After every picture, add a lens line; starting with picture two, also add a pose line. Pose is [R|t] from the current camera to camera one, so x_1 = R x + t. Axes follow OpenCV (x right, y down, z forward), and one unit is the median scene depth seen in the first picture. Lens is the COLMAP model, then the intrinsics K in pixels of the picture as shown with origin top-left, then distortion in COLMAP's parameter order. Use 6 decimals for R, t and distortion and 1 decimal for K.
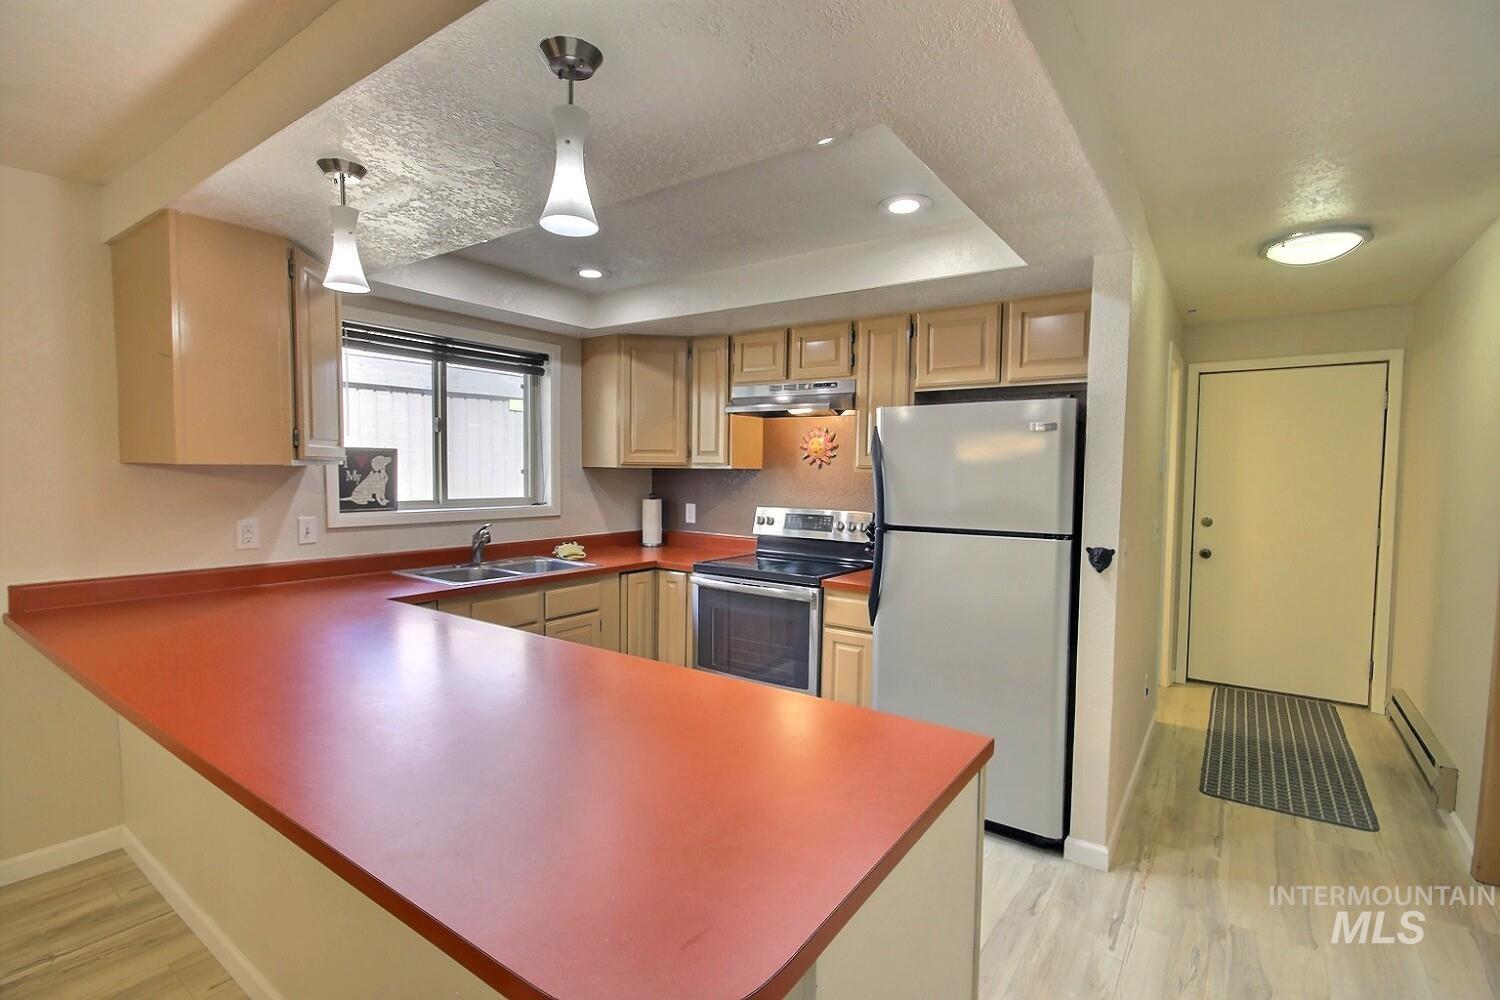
lens RADIAL K [[700.5, 0, 749.6], [0, 700.5, 503.9], [0, 0, 1]] dist [-0.013628, -0.000212]
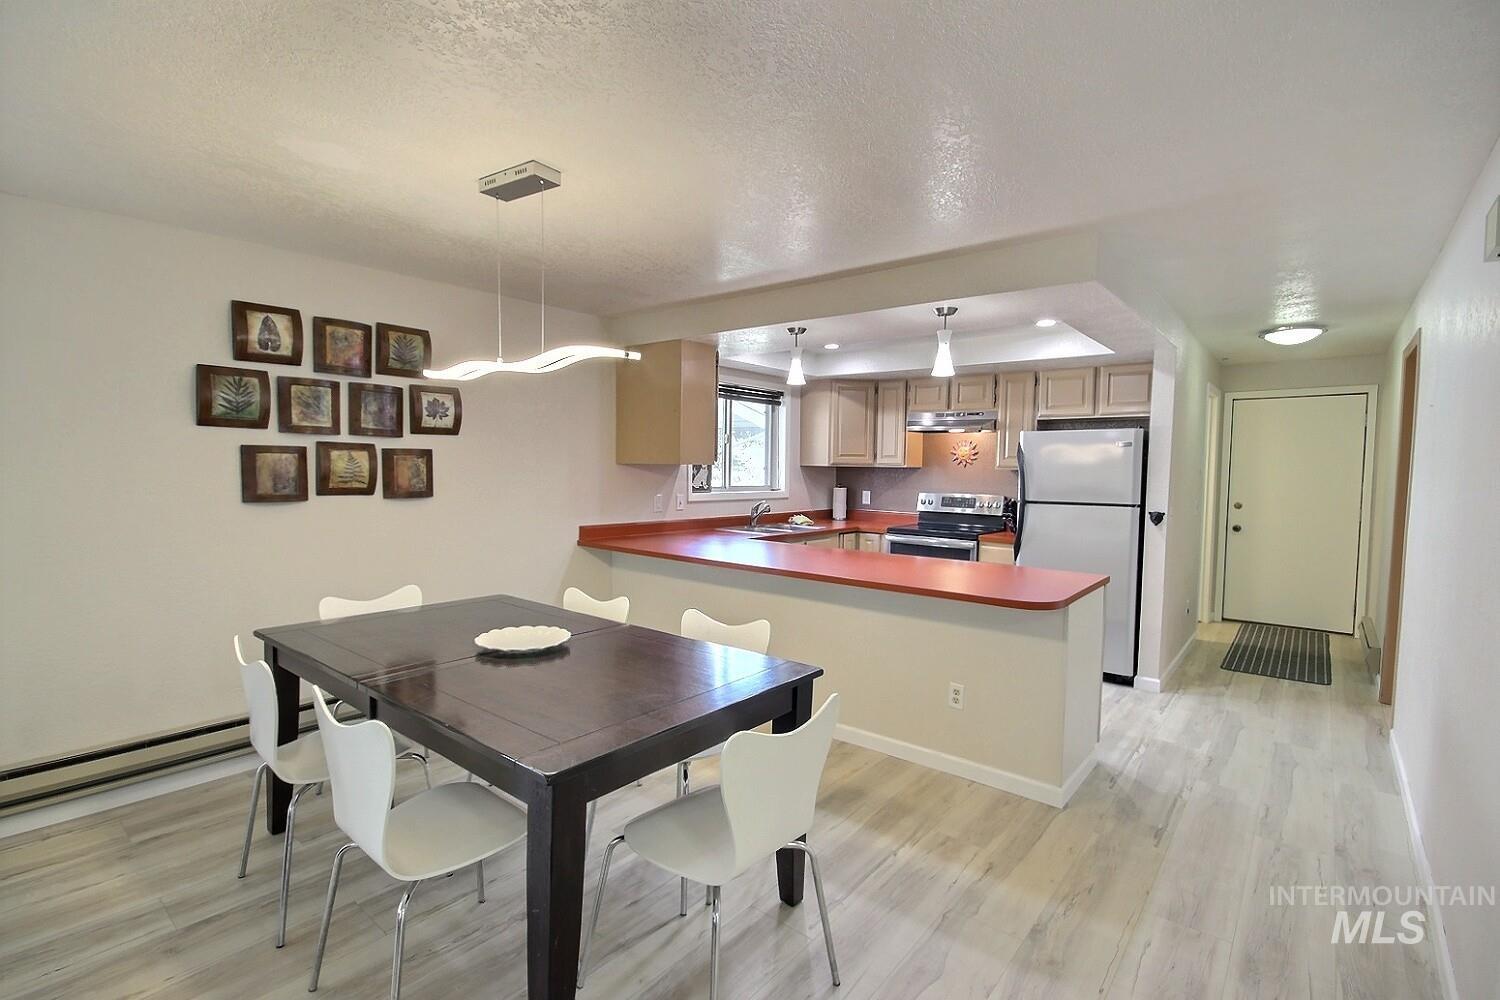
lens RADIAL K [[693.8, 0, 749.8], [0, 693.8, 508.2], [0, 0, 1]] dist [0.013229, -0.013022]
pose [[0.997640, 0.006057, -0.068394, -0.288768], [-0.005340, 0.999929, 0.010661, 0.027523], [0.068453, -0.010271, 0.997601, -0.591052]]
